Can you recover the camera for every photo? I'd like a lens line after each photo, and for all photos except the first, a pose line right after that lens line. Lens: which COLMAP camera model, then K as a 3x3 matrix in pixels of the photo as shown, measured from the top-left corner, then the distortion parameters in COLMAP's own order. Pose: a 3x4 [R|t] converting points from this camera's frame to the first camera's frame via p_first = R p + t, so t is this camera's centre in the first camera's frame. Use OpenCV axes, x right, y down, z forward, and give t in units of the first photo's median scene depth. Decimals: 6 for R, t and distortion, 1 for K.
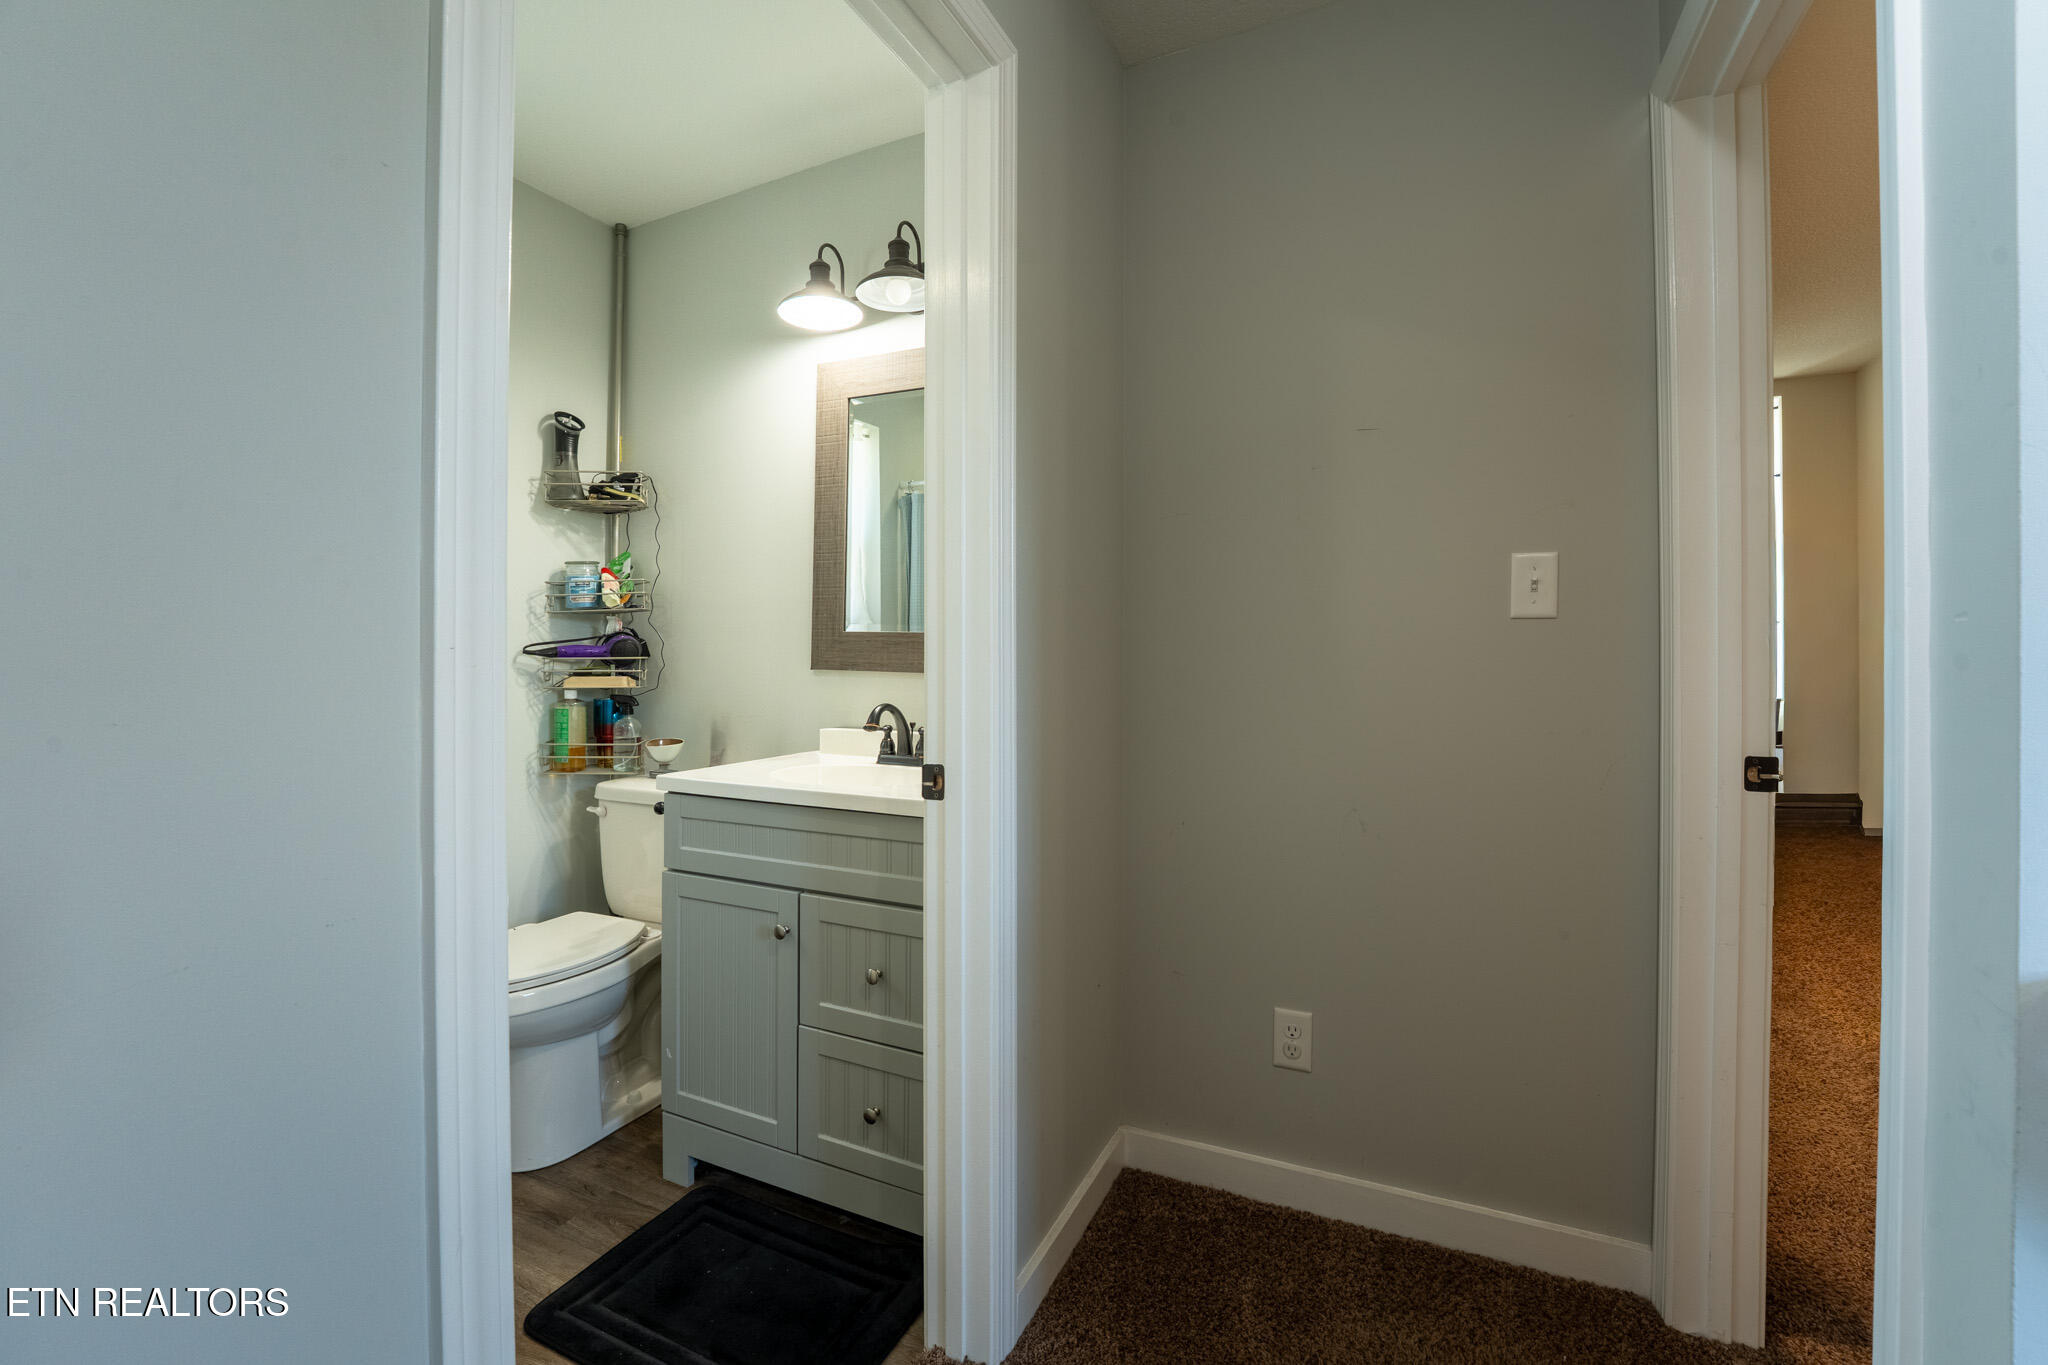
lens RADIAL K [[845.5, 0, 1036.7], [0, 845.5, 639.1], [0, 0, 1]] dist [-0.027903, 0.003186]
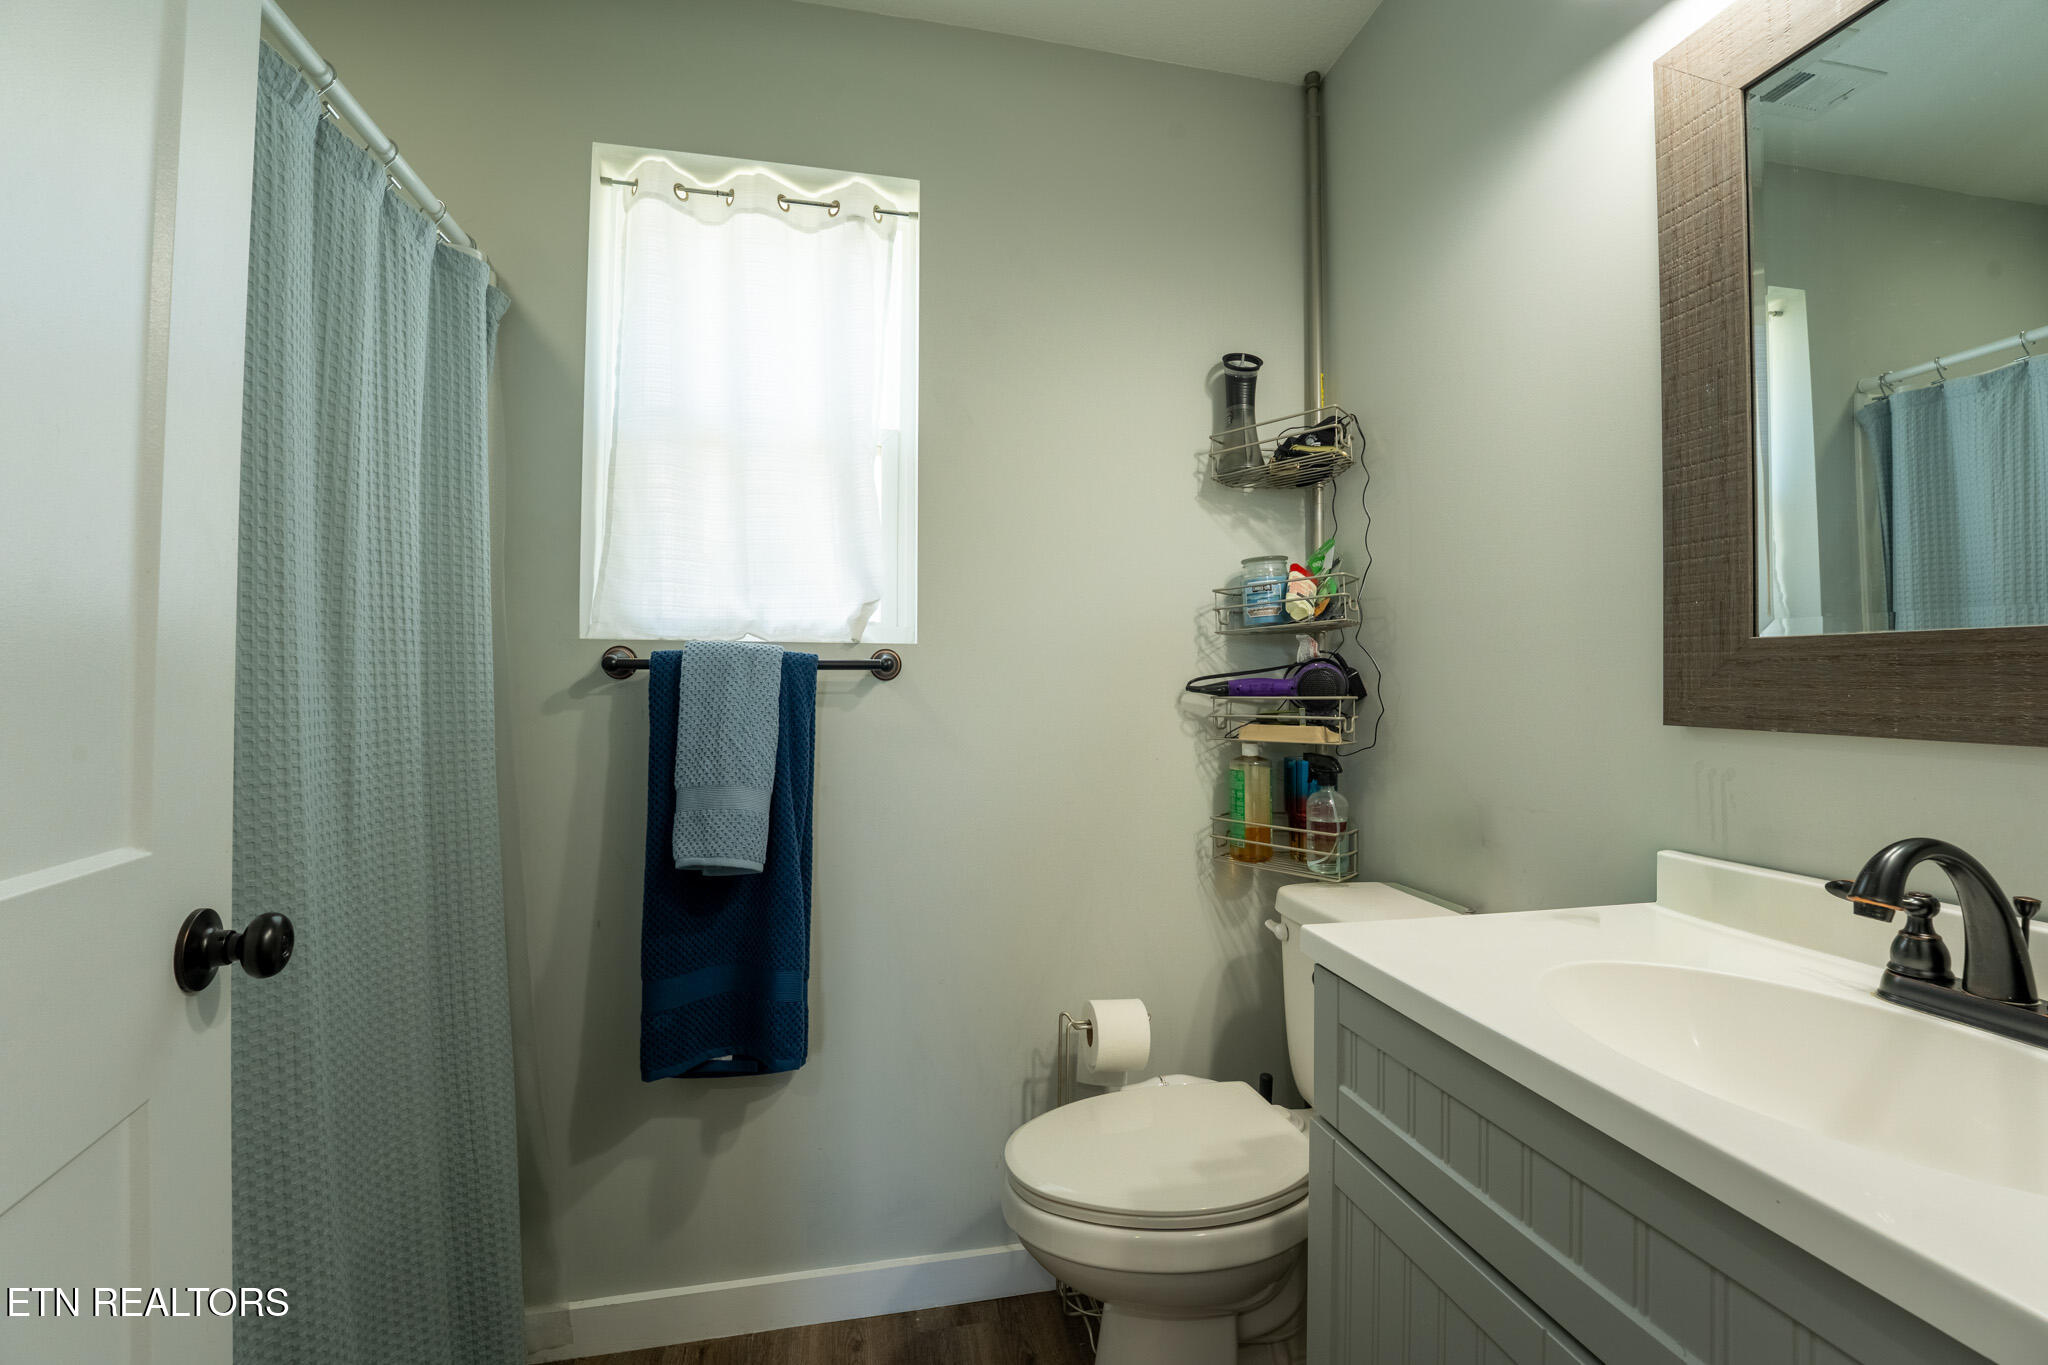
lens RADIAL K [[845.5, 0, 1018.1], [0, 845.5, 667.7], [0, 0, 1]] dist [-0.027903, 0.003186]
pose [[0.593231, -0.022111, -0.804729, -0.106300], [0.009012, 0.999743, -0.020825, 0.010837], [0.804982, 0.005102, 0.593278, 0.429658]]
